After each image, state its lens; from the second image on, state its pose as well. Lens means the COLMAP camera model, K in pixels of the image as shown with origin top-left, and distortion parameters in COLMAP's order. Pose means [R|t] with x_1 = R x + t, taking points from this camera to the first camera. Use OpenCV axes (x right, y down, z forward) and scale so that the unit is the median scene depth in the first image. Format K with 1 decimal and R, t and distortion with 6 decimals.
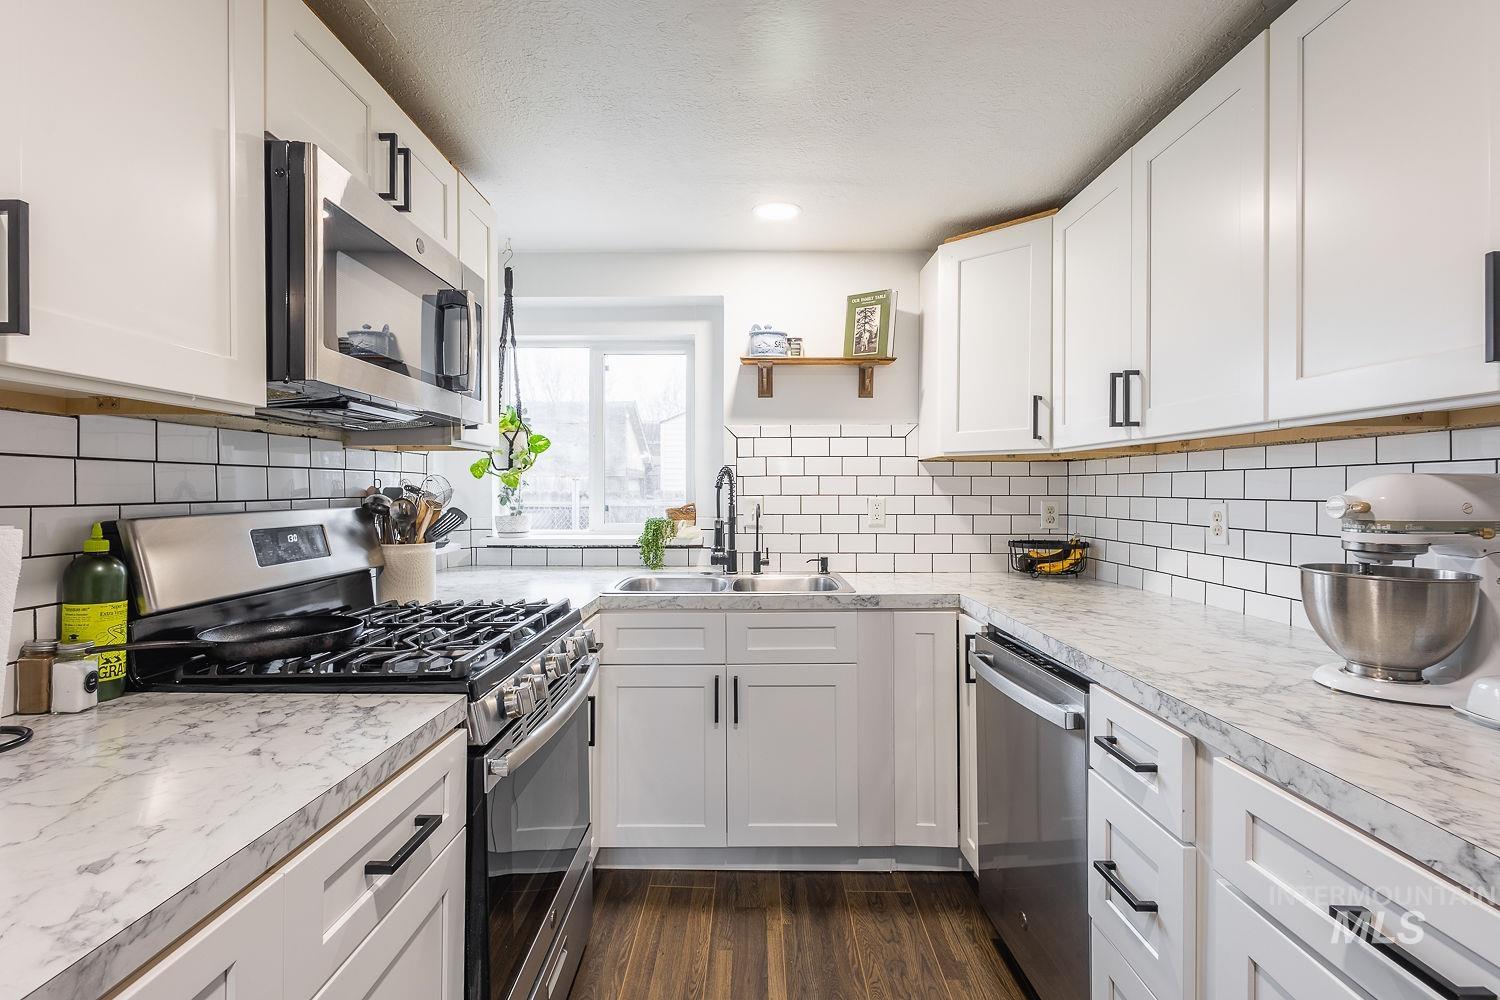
lens RADIAL K [[721.2, 0, 752.5], [0, 721.2, 492.9], [0, 0, 1]] dist [0.004982, 0.000799]
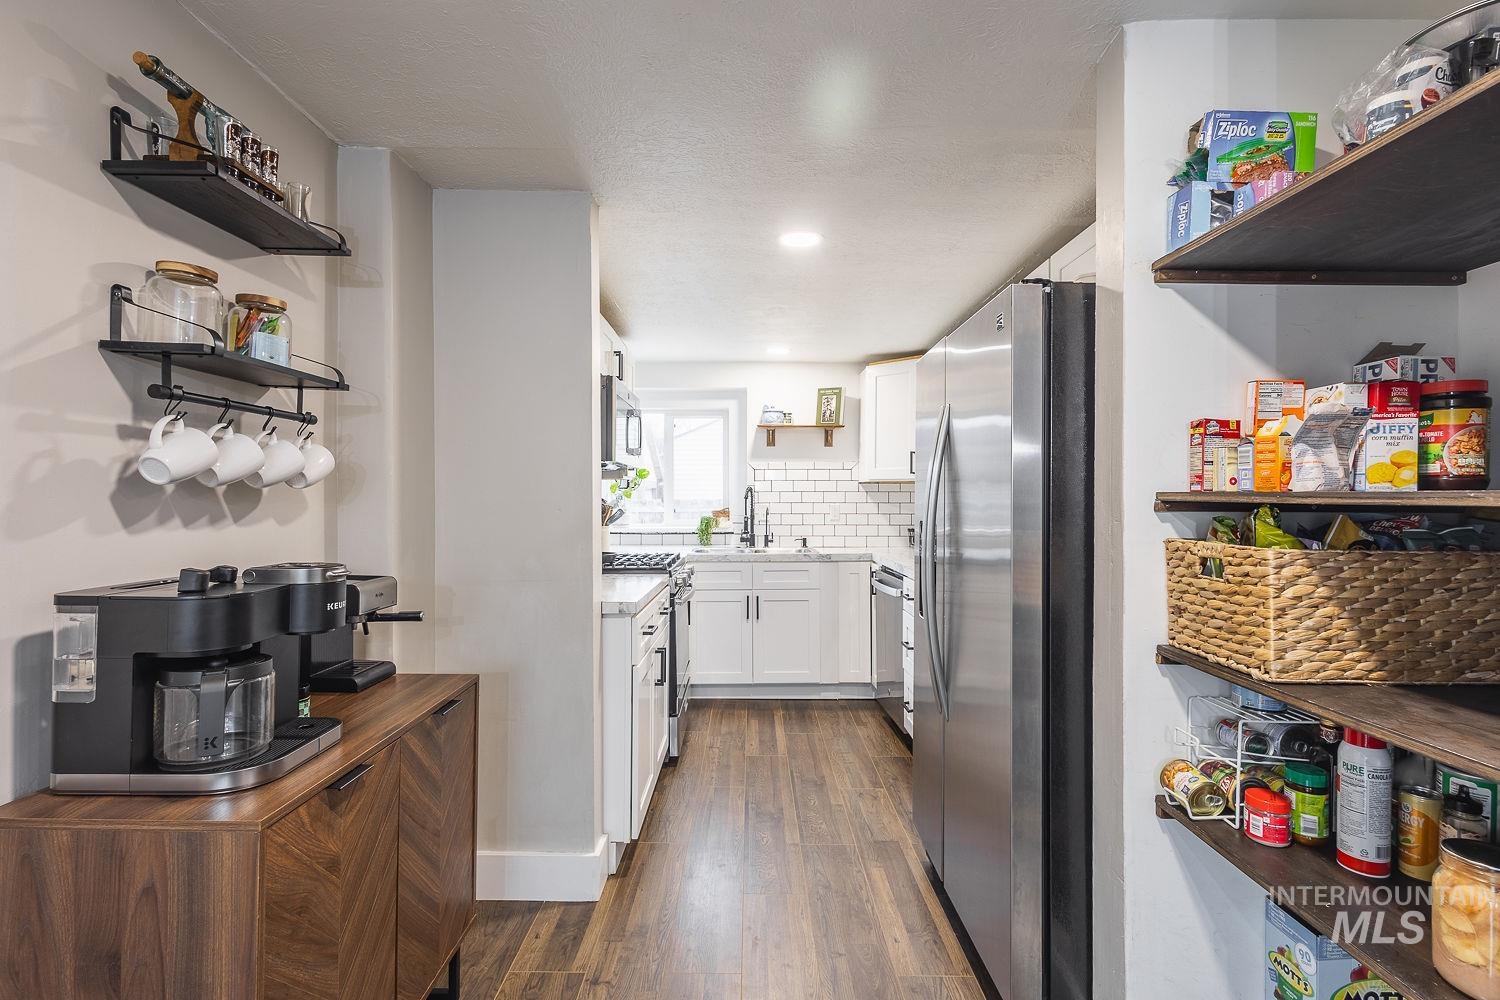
lens RADIAL K [[710.9, 0, 750.0], [0, 710.9, 500.0], [0, 0, 1]] dist [0.000282, -0.000091]
pose [[0.999990, -0.000369, 0.004393, -0.041958], [0.000369, 1.000000, -0.000046, -0.003492], [-0.004393, 0.000047, 0.999990, -0.747070]]
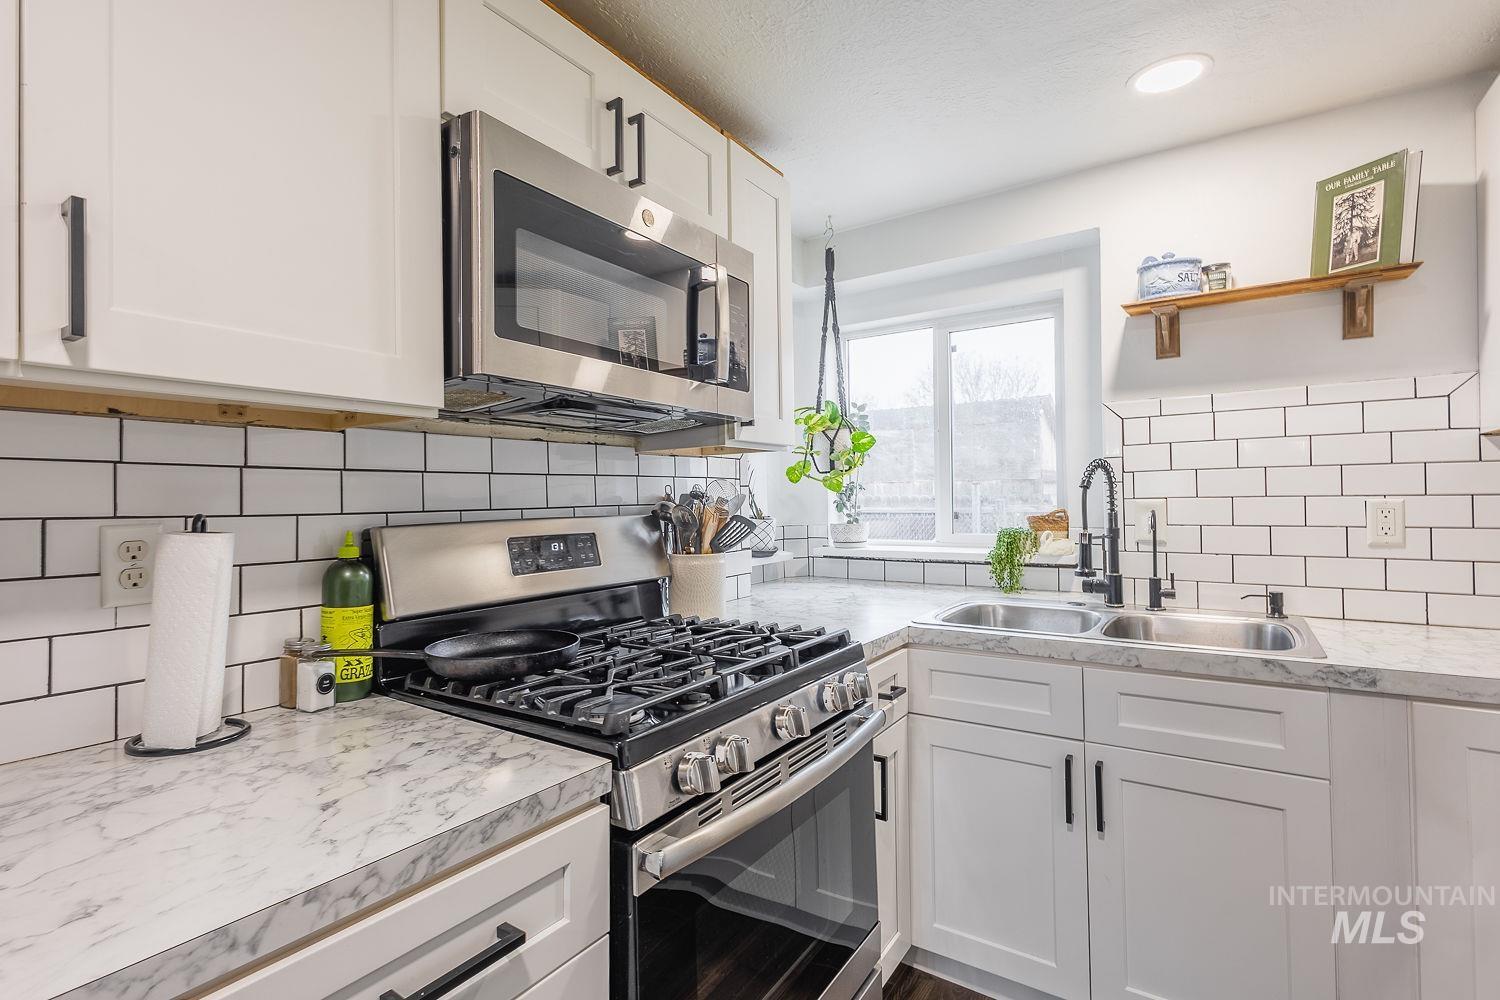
lens RADIAL K [[720.1, 0, 728.1], [0, 720.1, 492.7], [0, 0, 1]] dist [0.013398, -0.006066]
pose [[0.825134, -0.015916, -0.564712, 0.062783], [0.011291, 0.999868, -0.011682, 0.002071], [0.564824, 0.003263, 0.825205, 0.188127]]
